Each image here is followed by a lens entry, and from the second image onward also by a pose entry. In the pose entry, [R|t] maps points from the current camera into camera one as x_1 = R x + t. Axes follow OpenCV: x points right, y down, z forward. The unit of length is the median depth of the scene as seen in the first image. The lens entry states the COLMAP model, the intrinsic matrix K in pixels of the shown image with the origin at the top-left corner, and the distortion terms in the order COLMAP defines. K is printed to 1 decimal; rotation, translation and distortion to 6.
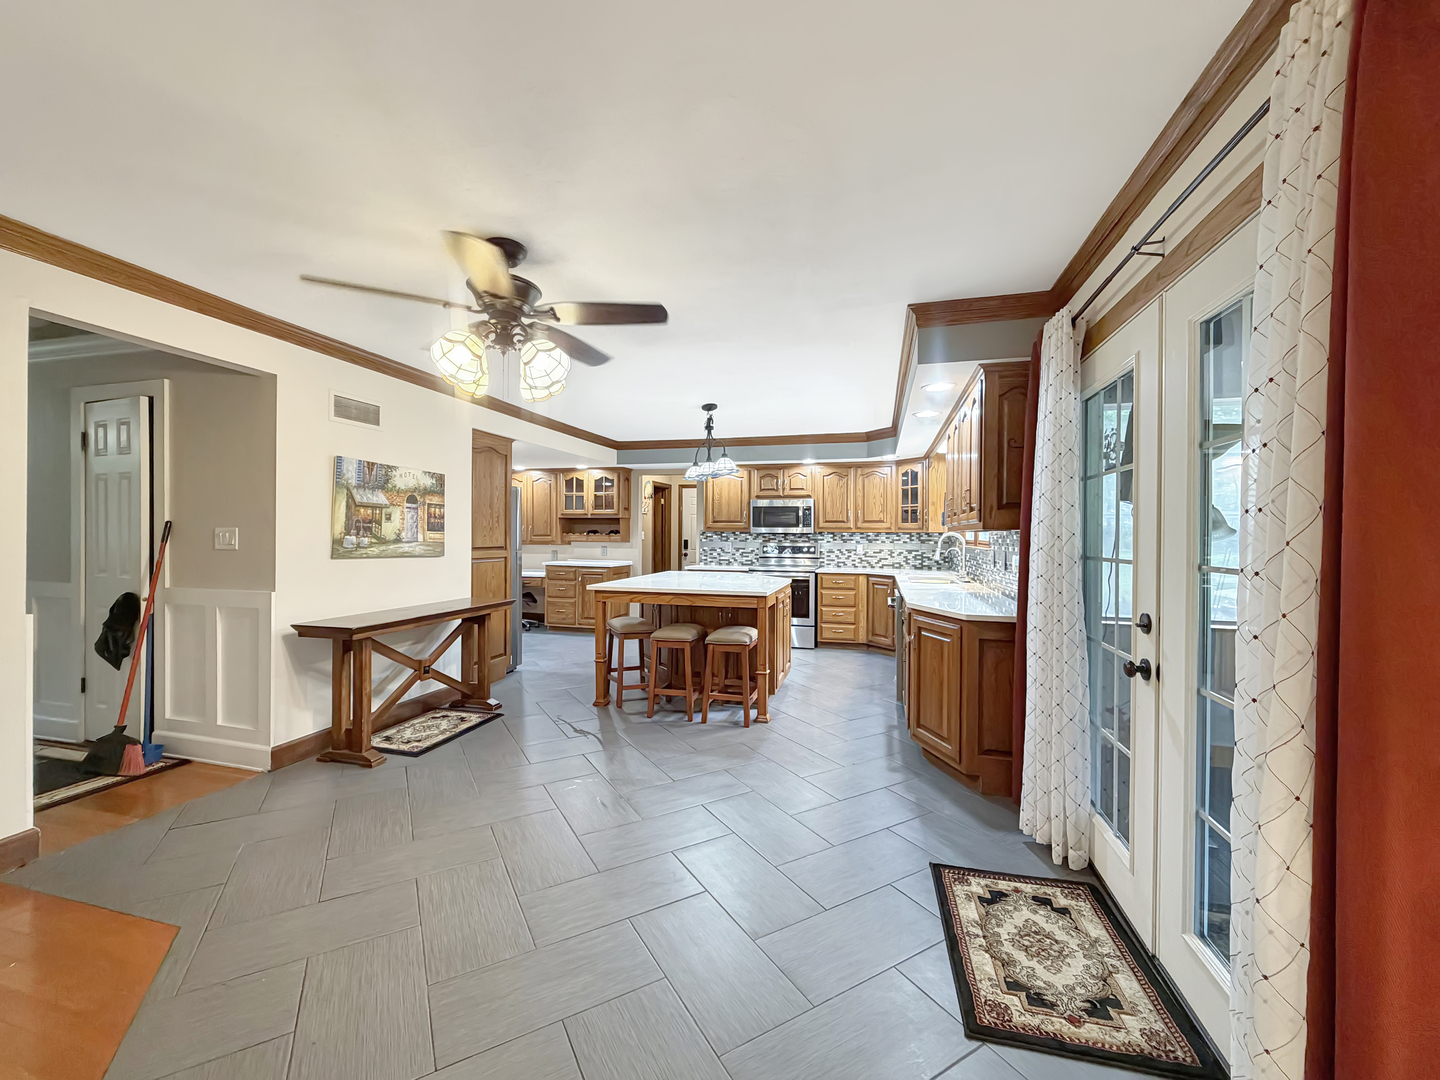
lens RADIAL K [[591.4, 0, 724.5], [0, 591.4, 539.8], [0, 0, 1]] dist [0.000895, -0.000121]
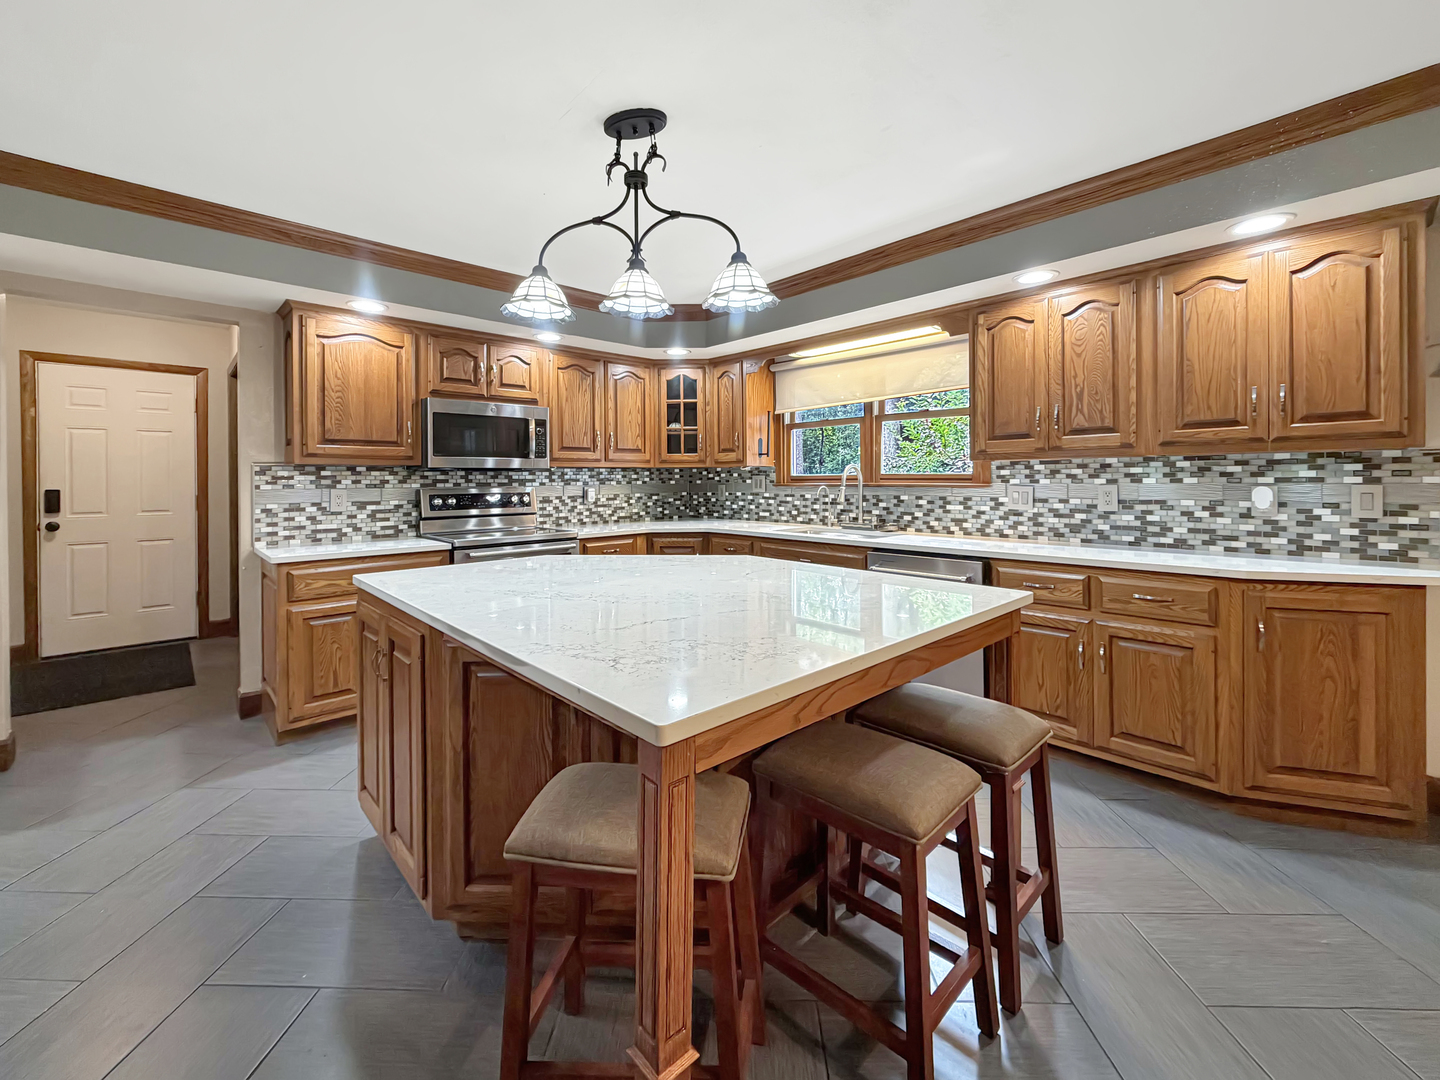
lens RADIAL K [[591.4, 0, 716.7], [0, 591.4, 486.8], [0, 0, 1]] dist [0.000895, -0.000121]
pose [[0.529201, -0.023248, 0.848178, -0.350038], [0.019600, 0.999693, 0.015172, 0.000914], [-0.848270, 0.008595, 0.529494, 0.825397]]
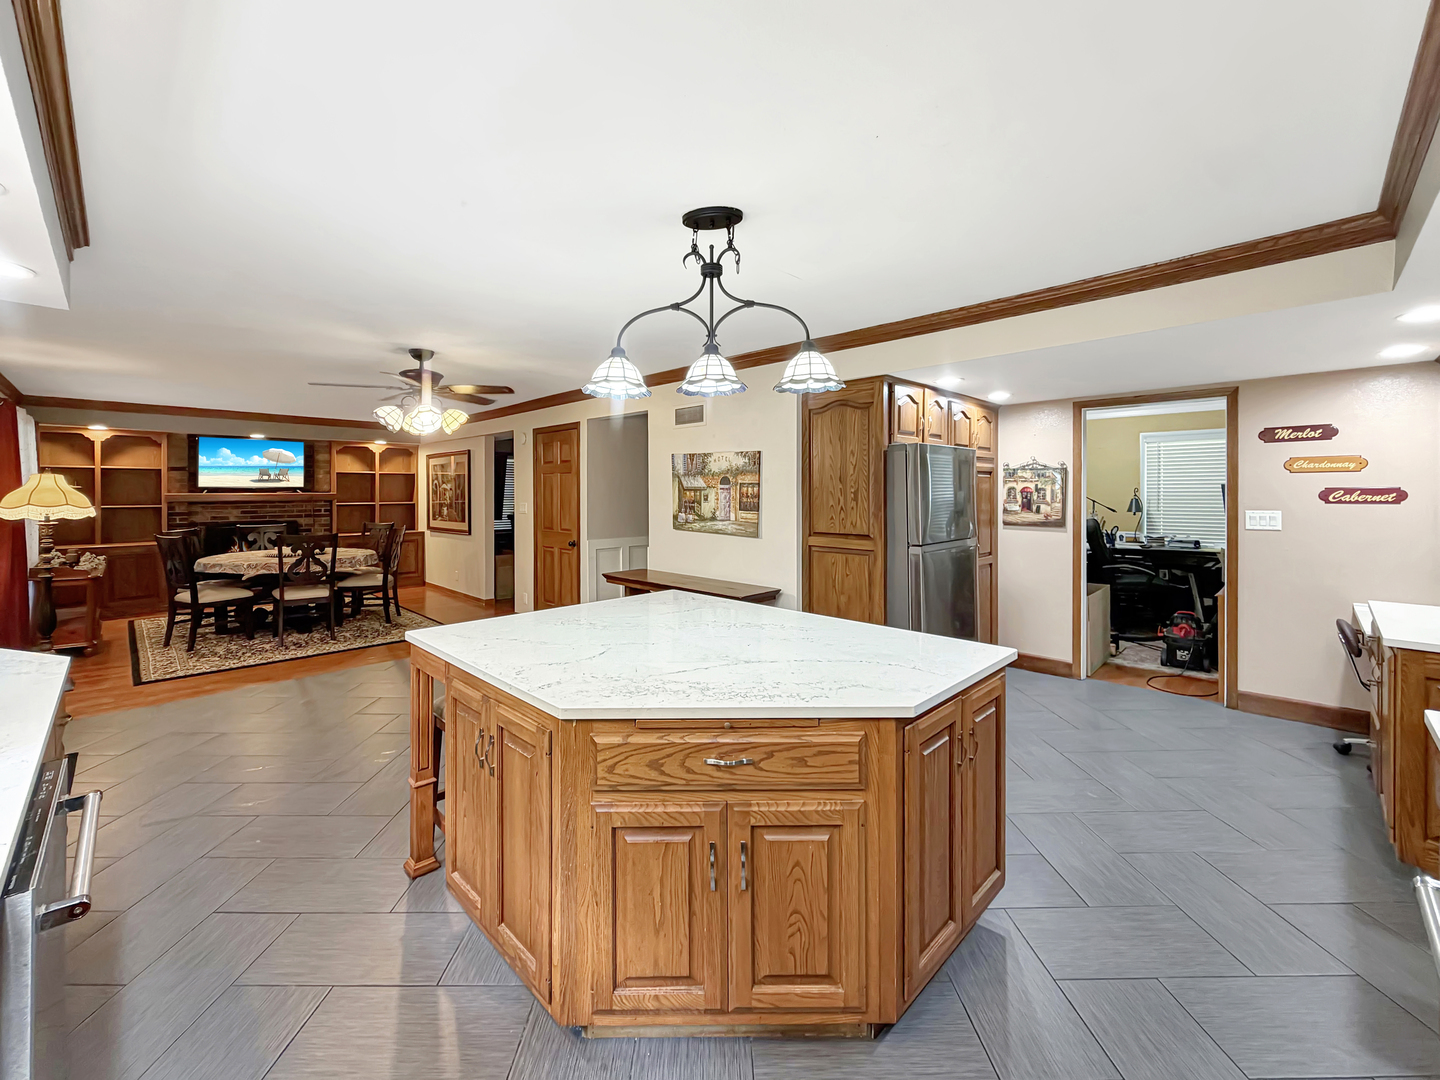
lens RADIAL K [[591.4, 0, 723.2], [0, 591.4, 490.4], [0, 0, 1]] dist [0.000895, -0.000121]
pose [[-0.496006, -0.009252, -0.868270, 0.345623], [-0.011235, 0.999928, -0.004236, -0.040030], [0.868246, 0.007654, -0.496075, 1.316007]]
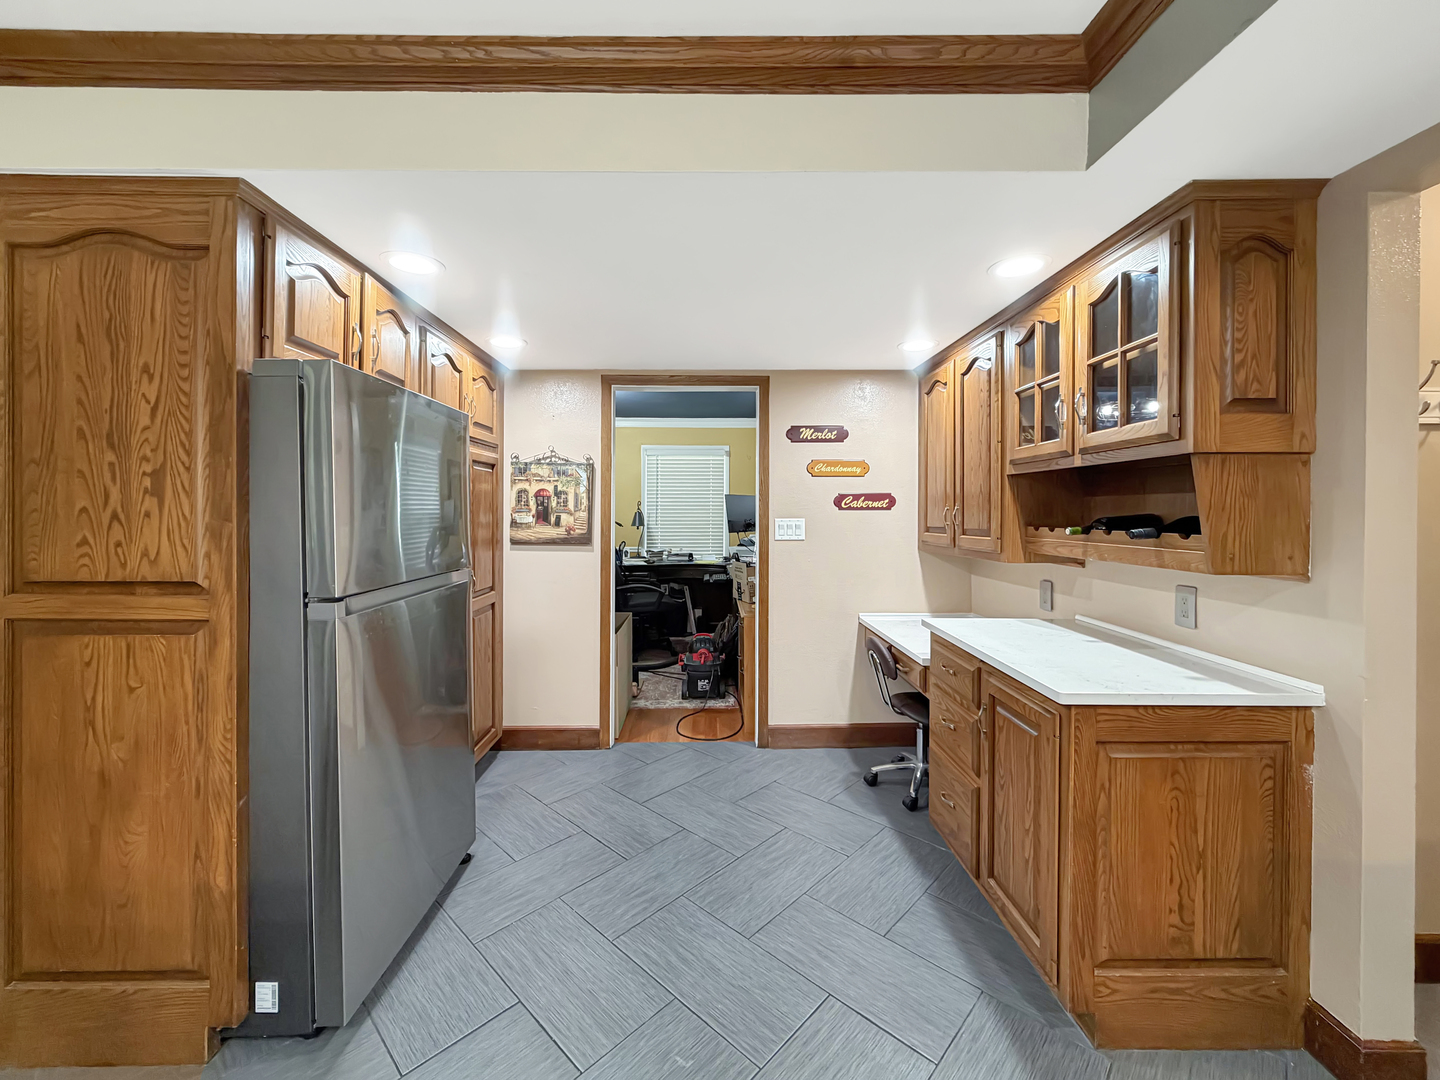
lens RADIAL K [[591.4, 0, 710.3], [0, 591.4, 519.3], [0, 0, 1]] dist [0.000895, -0.000121]
pose [[0.256914, 0.003914, -0.966426, -0.052004], [-0.011055, 0.999938, 0.001110, -0.022939], [0.966371, 0.010399, 0.256942, 1.277228]]
